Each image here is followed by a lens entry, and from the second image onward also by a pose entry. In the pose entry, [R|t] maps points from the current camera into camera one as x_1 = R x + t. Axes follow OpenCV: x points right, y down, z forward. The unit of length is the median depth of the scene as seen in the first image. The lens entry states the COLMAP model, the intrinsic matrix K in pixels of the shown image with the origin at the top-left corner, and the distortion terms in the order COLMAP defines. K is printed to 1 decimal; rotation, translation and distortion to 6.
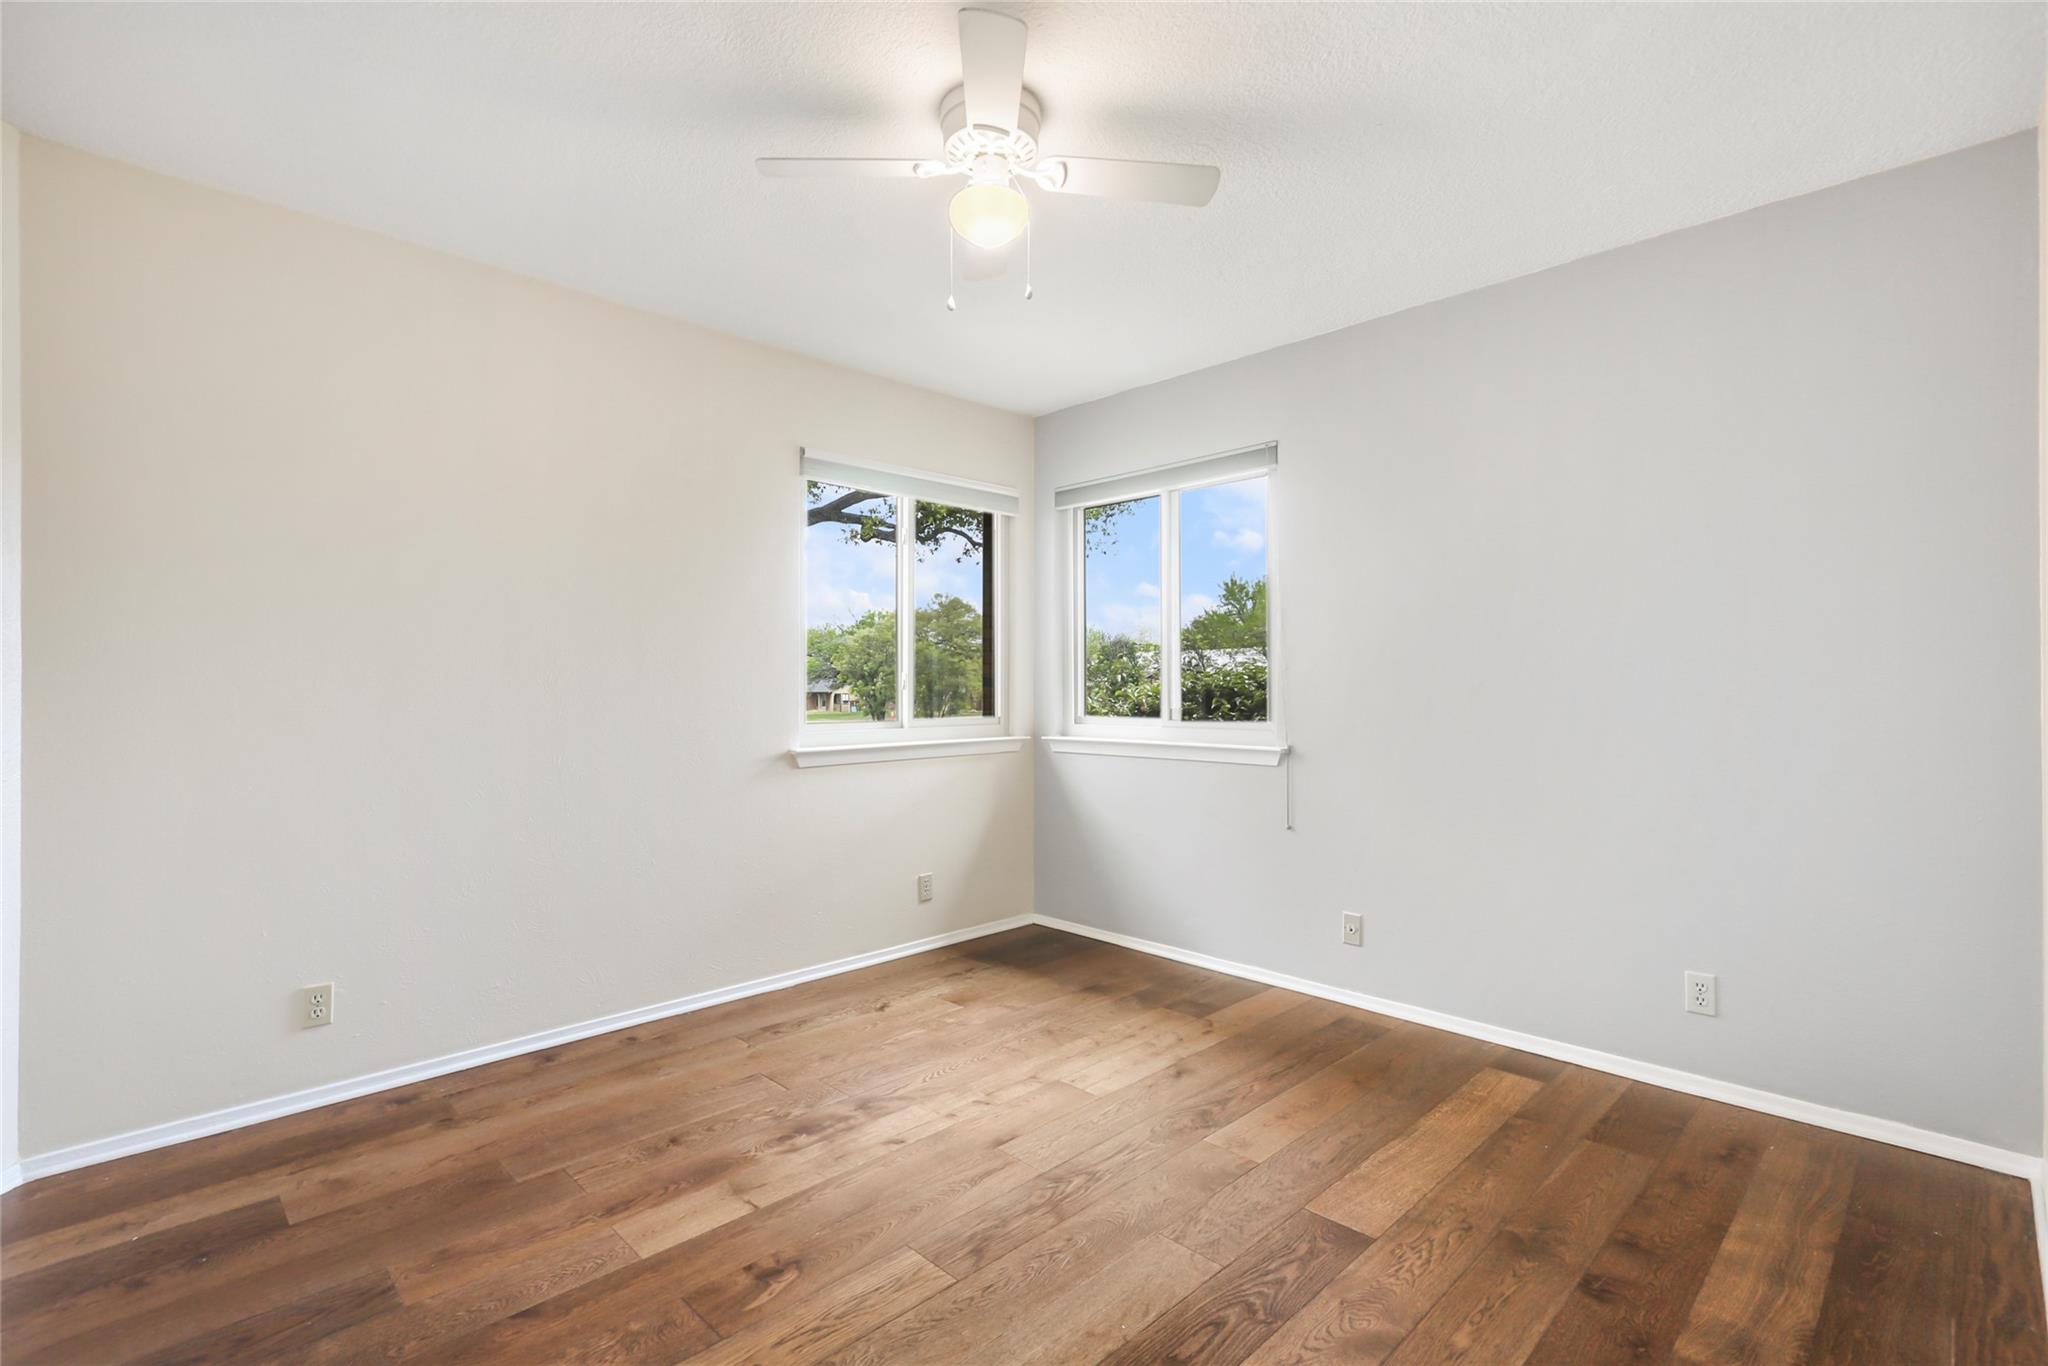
lens RADIAL K [[955.1, 0, 1011.4], [0, 955.1, 687.1], [0, 0, 1]] dist [-0.014674, 0.000579]
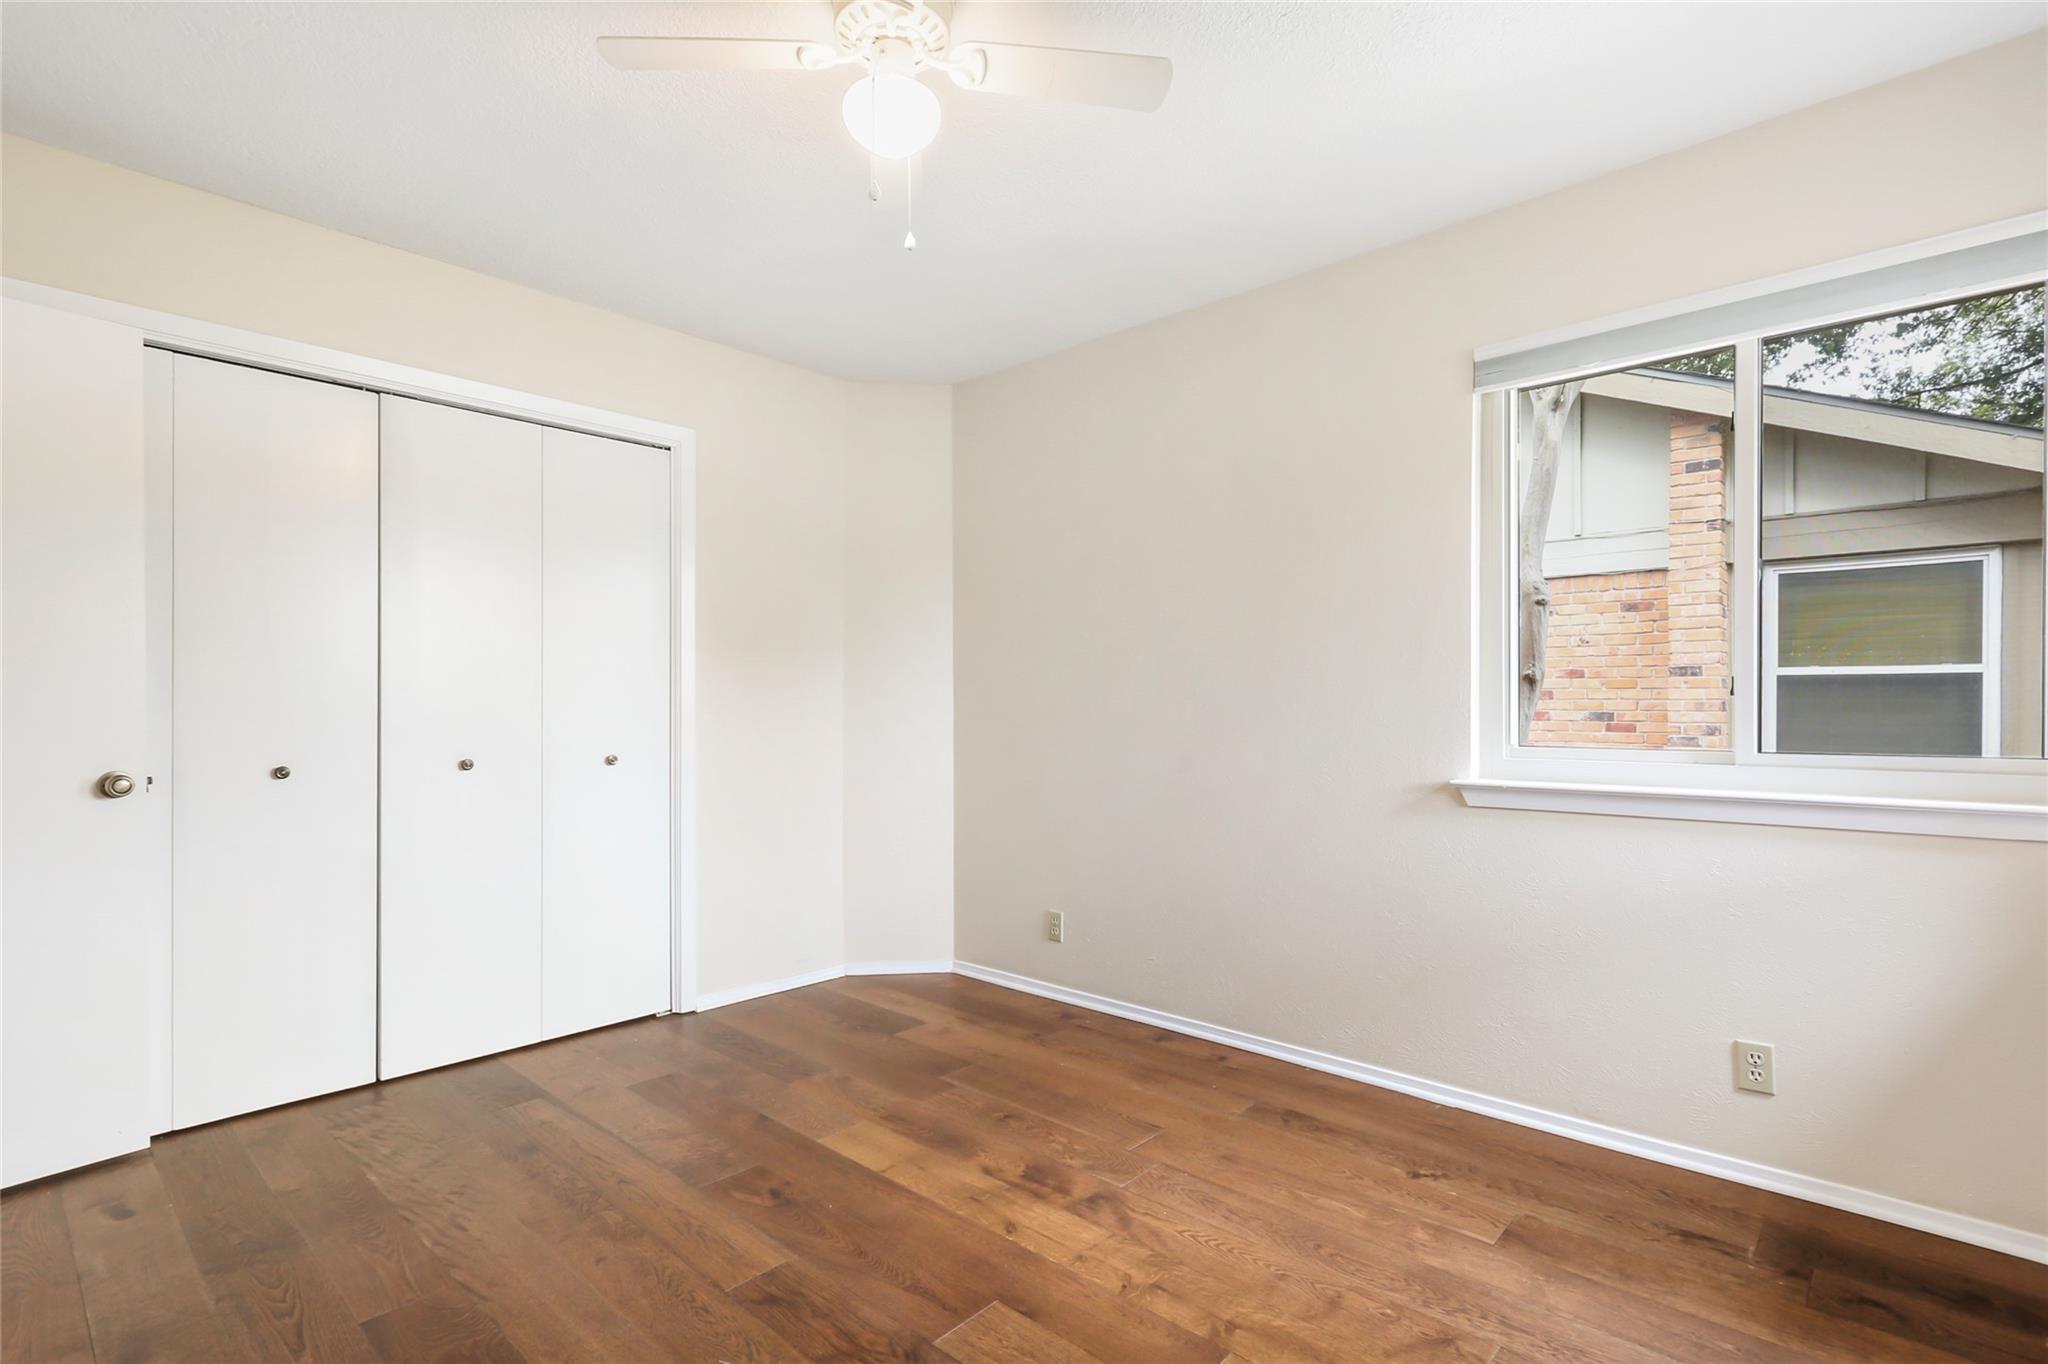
lens RADIAL K [[955.1, 0, 976.1], [0, 955.1, 700.7], [0, 0, 1]] dist [-0.014674, 0.000579]
pose [[0.041603, 0.008656, -0.999097, 0.636059], [0.002466, 0.999959, 0.008766, -0.001273], [0.999131, -0.002828, 0.041580, 0.823678]]
